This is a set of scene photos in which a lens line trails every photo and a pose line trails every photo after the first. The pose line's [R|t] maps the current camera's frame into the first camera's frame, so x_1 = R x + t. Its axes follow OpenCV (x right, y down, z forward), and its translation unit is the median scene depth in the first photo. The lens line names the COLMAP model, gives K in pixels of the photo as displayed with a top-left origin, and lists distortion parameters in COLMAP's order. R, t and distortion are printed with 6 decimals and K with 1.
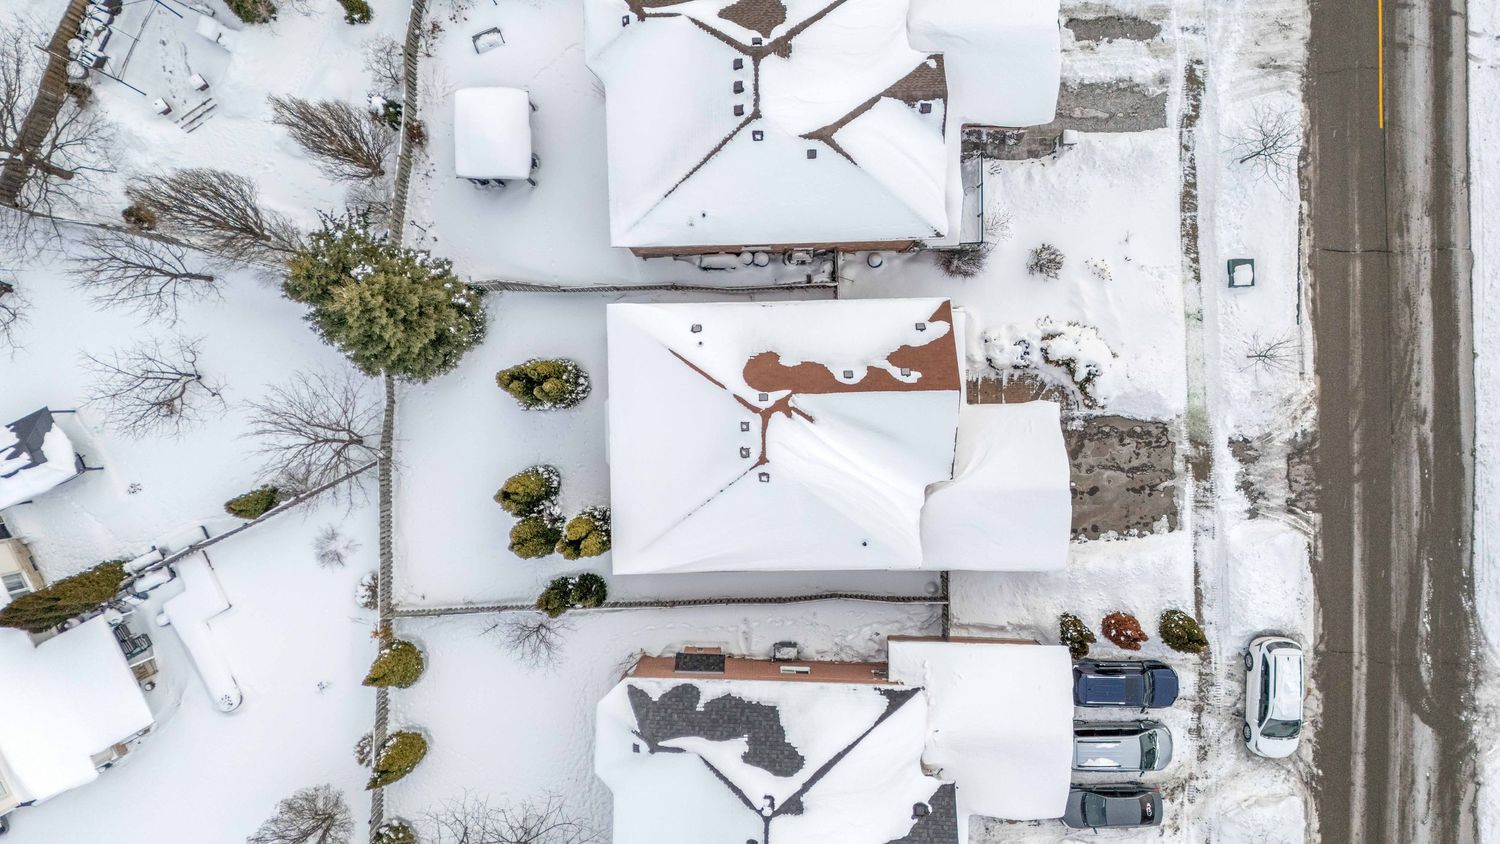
lens RADIAL K [[1114.5, 0, 750.5], [0, 1114.5, 419.9], [0, 0, 1]] dist [0.080262, -0.092623]
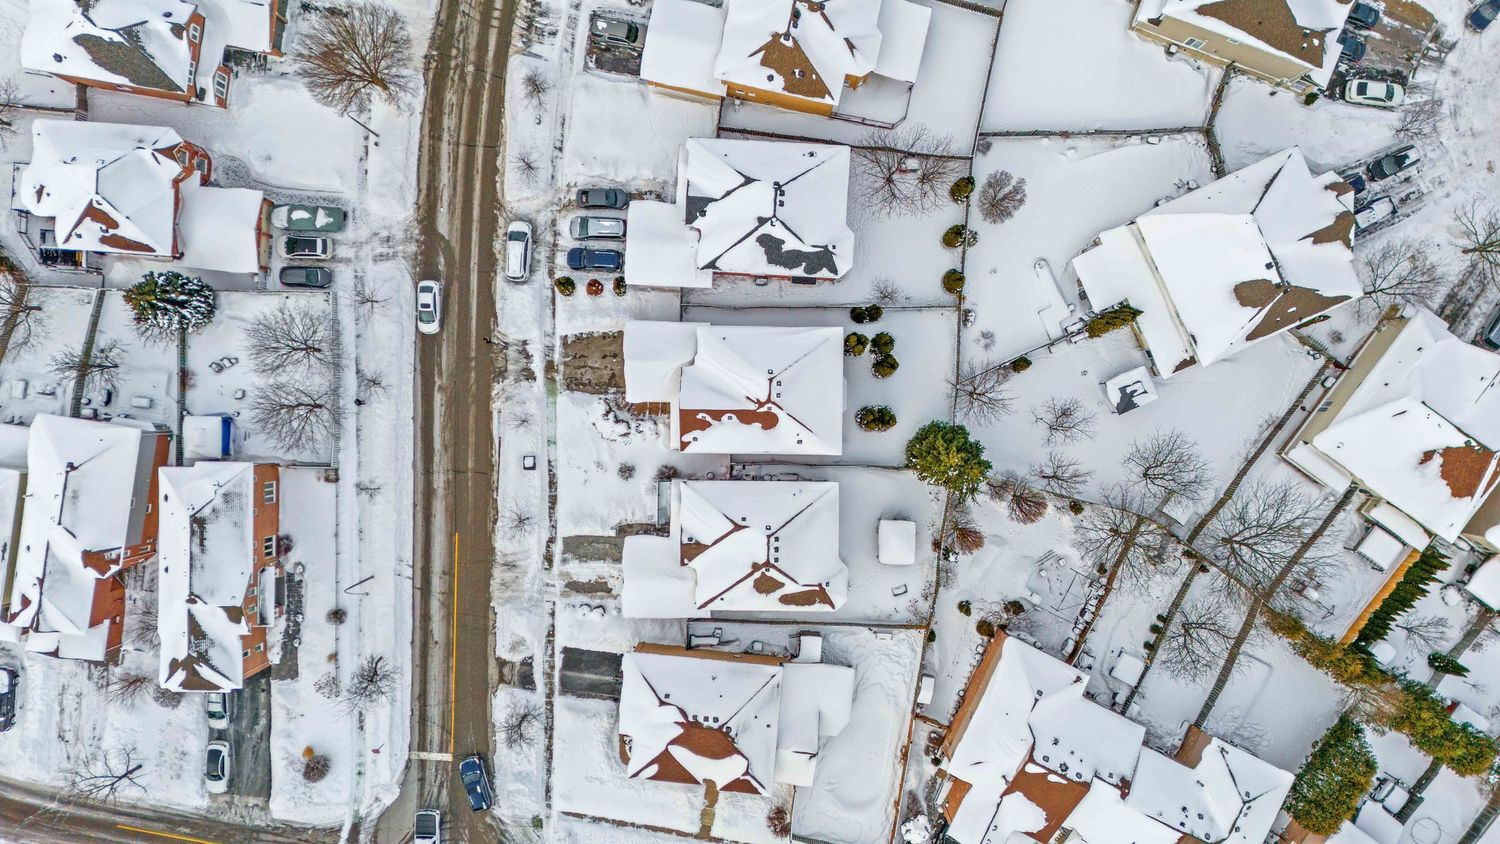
lens RADIAL K [[1113.9, 0, 750.6], [0, 1113.9, 425.1], [0, 0, 1]] dist [0.096805, -0.105153]
pose [[-0.999340, -0.031947, 0.017286, 0.008597], [0.031401, -0.999027, -0.030981, 0.011928], [0.018259, -0.030418, 0.999370, -1.002303]]
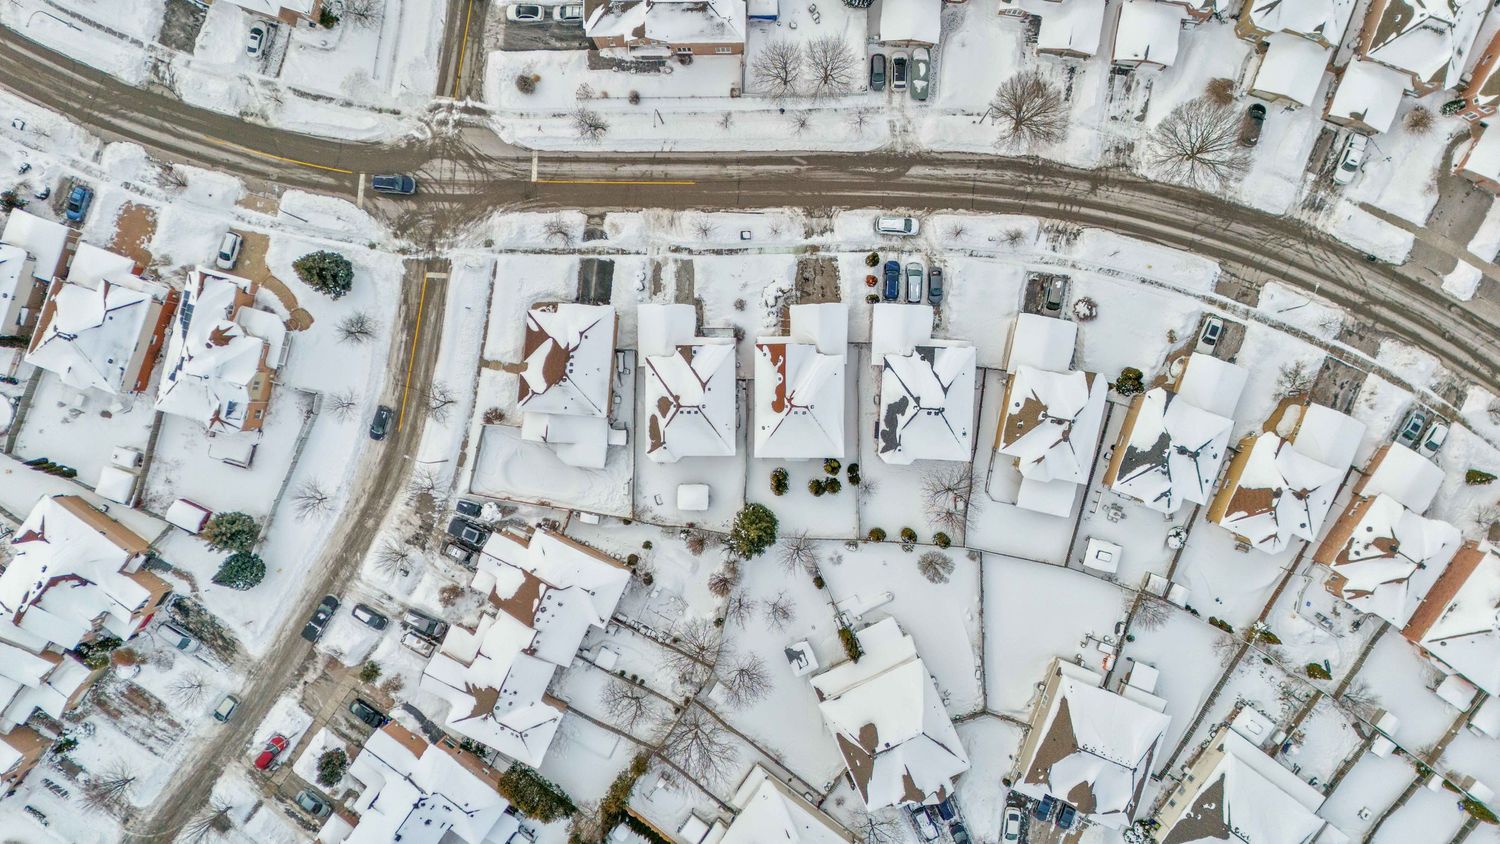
lens RADIAL K [[1098.5, 0, 745.5], [0, 1098.5, 422.2], [0, 0, 1]] dist [0.120606, -0.222128]
pose [[0.022086, -0.999691, -0.011447, 0.000408], [0.998738, 0.022579, -0.044857, 0.002886], [0.045102, -0.010442, 0.998928, -1.781413]]
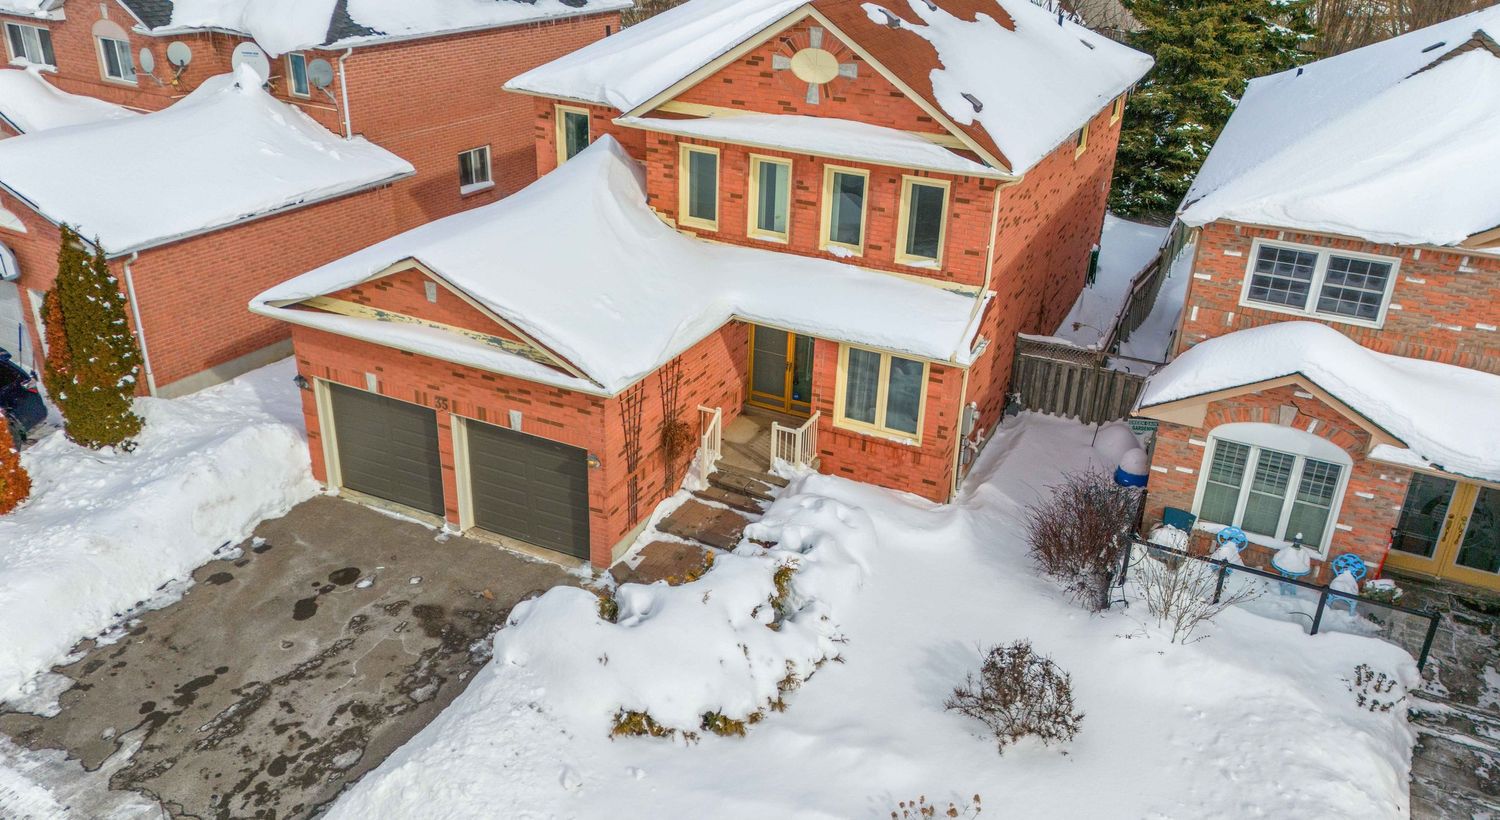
lens RADIAL K [[1143.1, 0, 718.3], [0, 1143.1, 430.9], [0, 0, 1]] dist [0.060642, -0.033798]
pose [[-0.463321, 0.359073, -0.810185, 0.521122], [-0.884583, -0.242429, 0.398423, -0.174329], [-0.053349, 0.901274, 0.429953, 0.819361]]
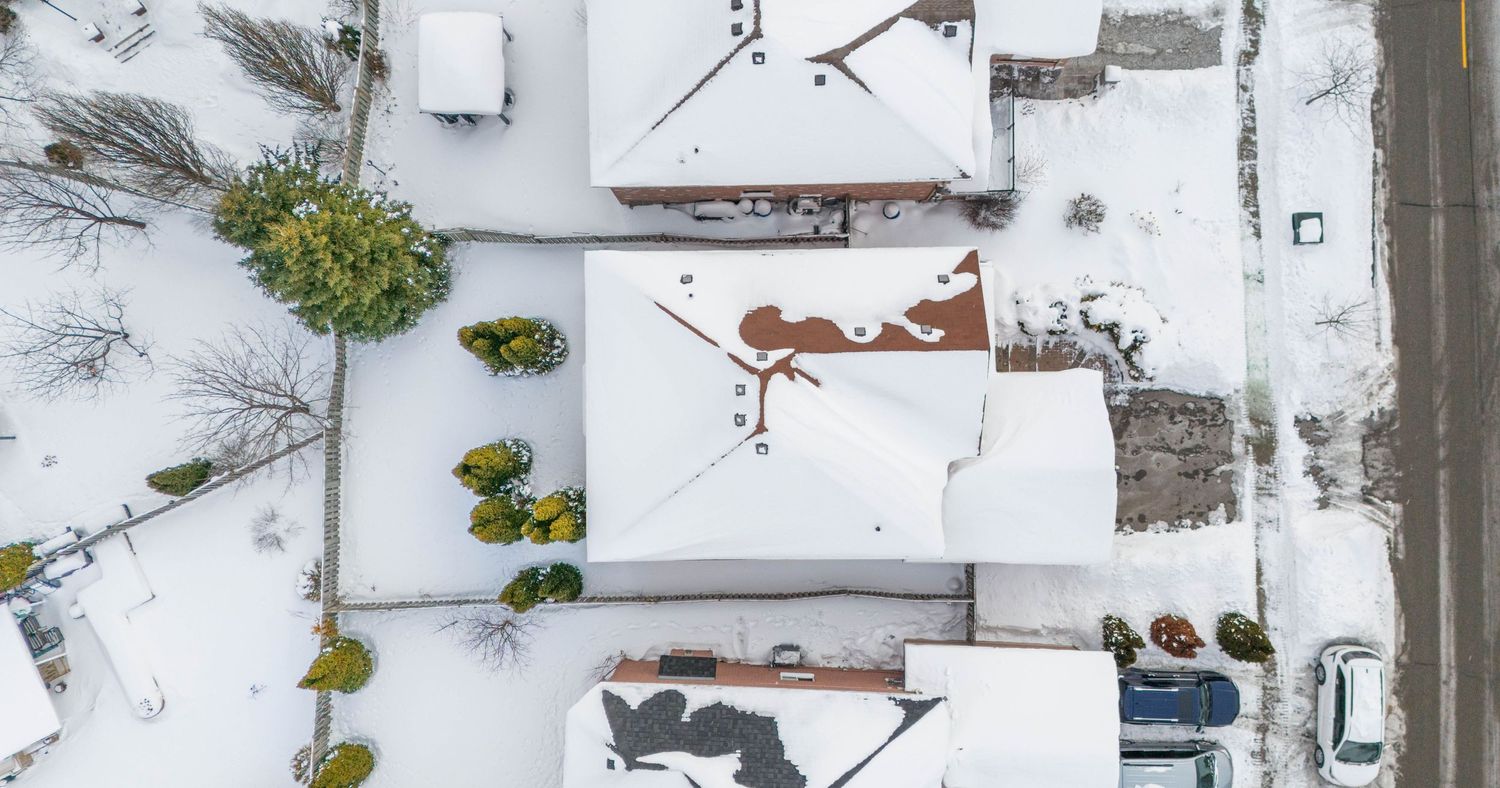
lens RADIAL K [[1177.3, 0, 746.9], [0, 1177.3, 382.8], [0, 0, 1]] dist [0.076174, -0.083320]
pose [[0.999910, 0.009069, -0.009841, 0.007587], [-0.009424, 0.999285, -0.036610, 0.028815], [0.009502, 0.036700, 0.999281, 0.071926]]
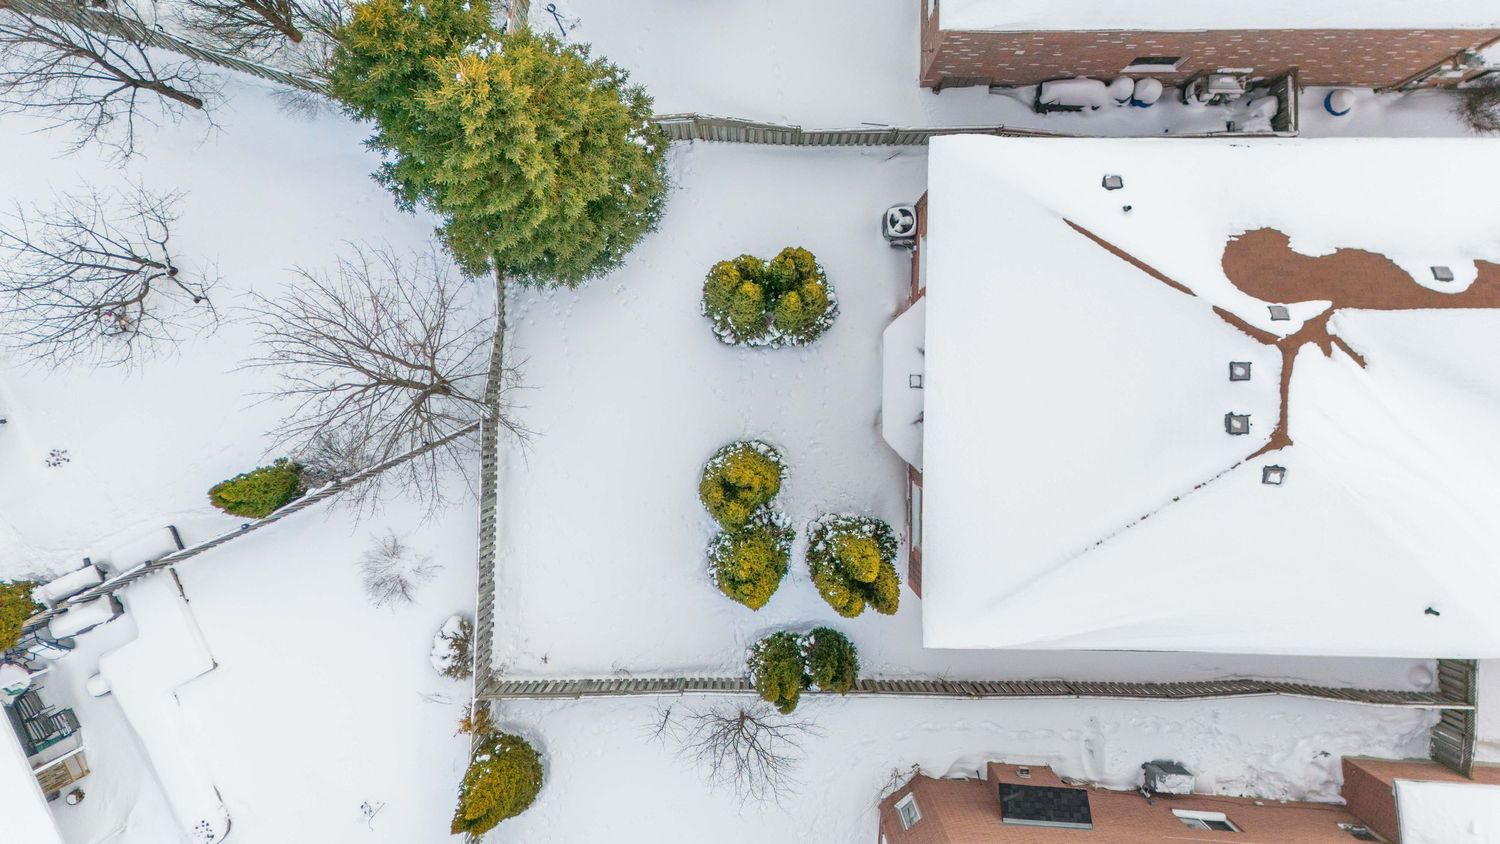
lens RADIAL K [[1112.1, 0, 739.7], [0, 1112.1, 421.1], [0, 0, 1]] dist [0.102950, -0.117612]
pose [[0.999464, 0.031357, -0.009389, -0.189119], [-0.031318, 0.999500, 0.004284, 0.028153], [0.009519, -0.003987, 0.999947, 0.420024]]
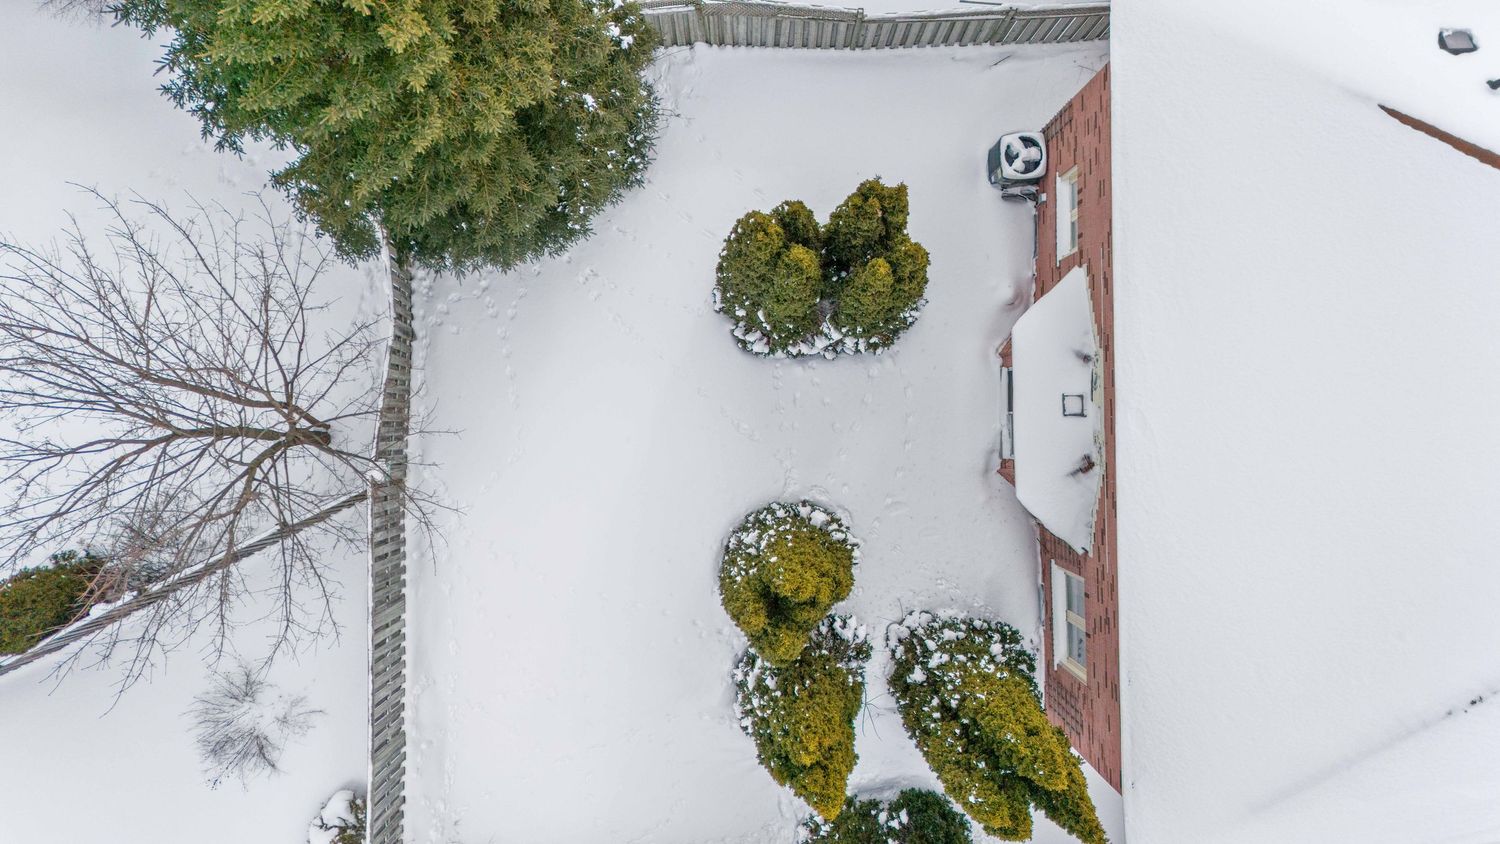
lens RADIAL K [[1113.6, 0, 744.7], [0, 1113.6, 419.8], [0, 0, 1]] dist [0.092669, -0.098119]
pose [[0.999982, 0.003346, -0.004988, -0.204009], [-0.003402, 0.999930, -0.011332, 0.017125], [0.004950, 0.011349, 0.999923, 0.623730]]
